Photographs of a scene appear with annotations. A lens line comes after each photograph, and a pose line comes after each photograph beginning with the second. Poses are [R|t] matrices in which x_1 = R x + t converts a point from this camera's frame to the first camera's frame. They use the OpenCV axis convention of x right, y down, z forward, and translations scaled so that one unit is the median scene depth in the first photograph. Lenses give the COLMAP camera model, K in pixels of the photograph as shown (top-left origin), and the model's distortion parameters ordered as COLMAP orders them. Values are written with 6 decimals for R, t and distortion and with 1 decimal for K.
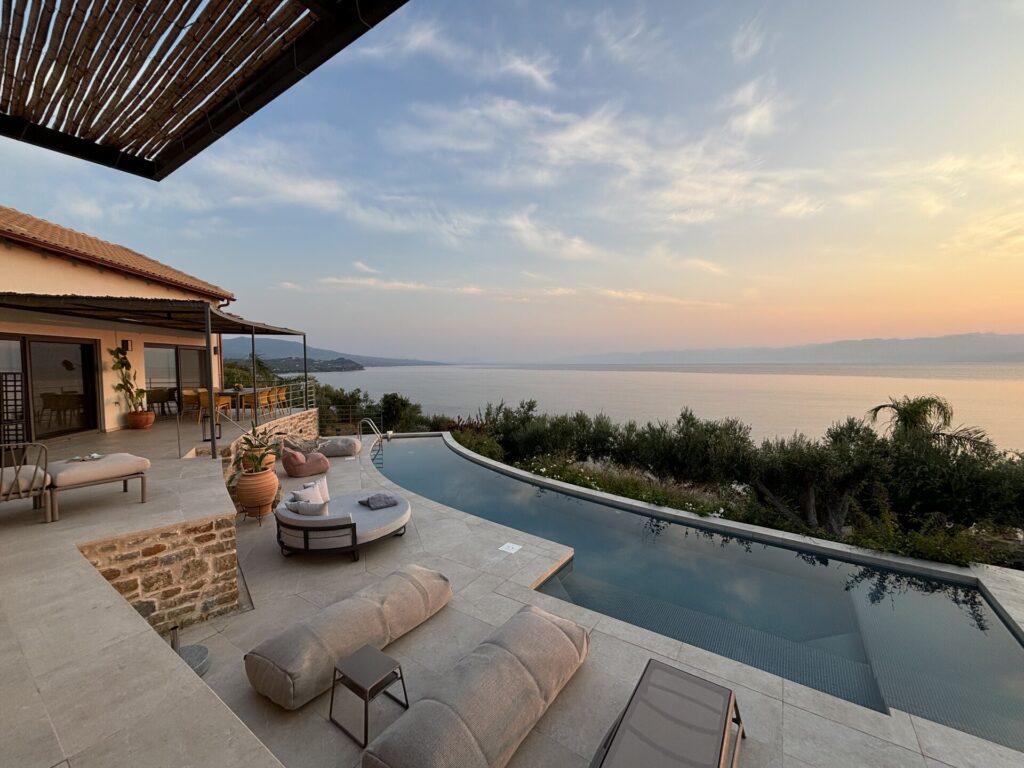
lens RADIAL K [[412.2, 0, 512.0], [0, 412.2, 384.0], [0, 0, 1]] dist [-0.003348, -0.000469]
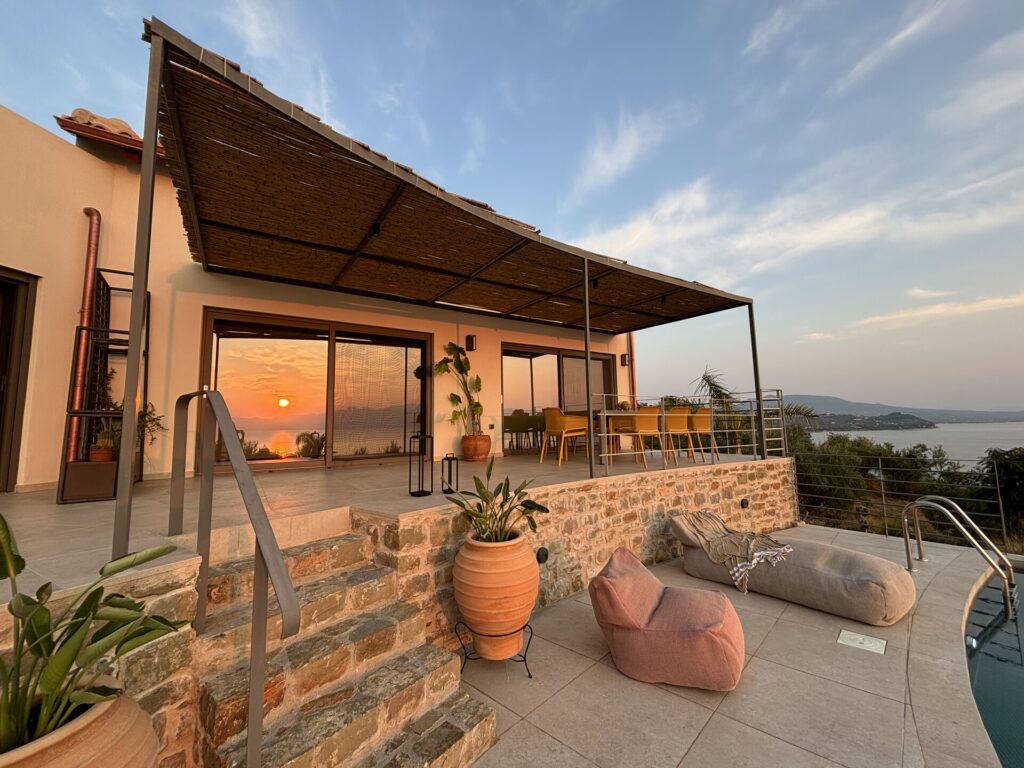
lens RADIAL K [[406.3, 0, 512.0], [0, 406.3, 384.0], [0, 0, 1]] dist [0.005849, -0.000224]
pose [[0.412117, -0.096441, -0.906012, -0.170787], [-0.032392, 0.992203, -0.120350, 0.039665], [0.910555, 0.078946, 0.405780, 0.501823]]
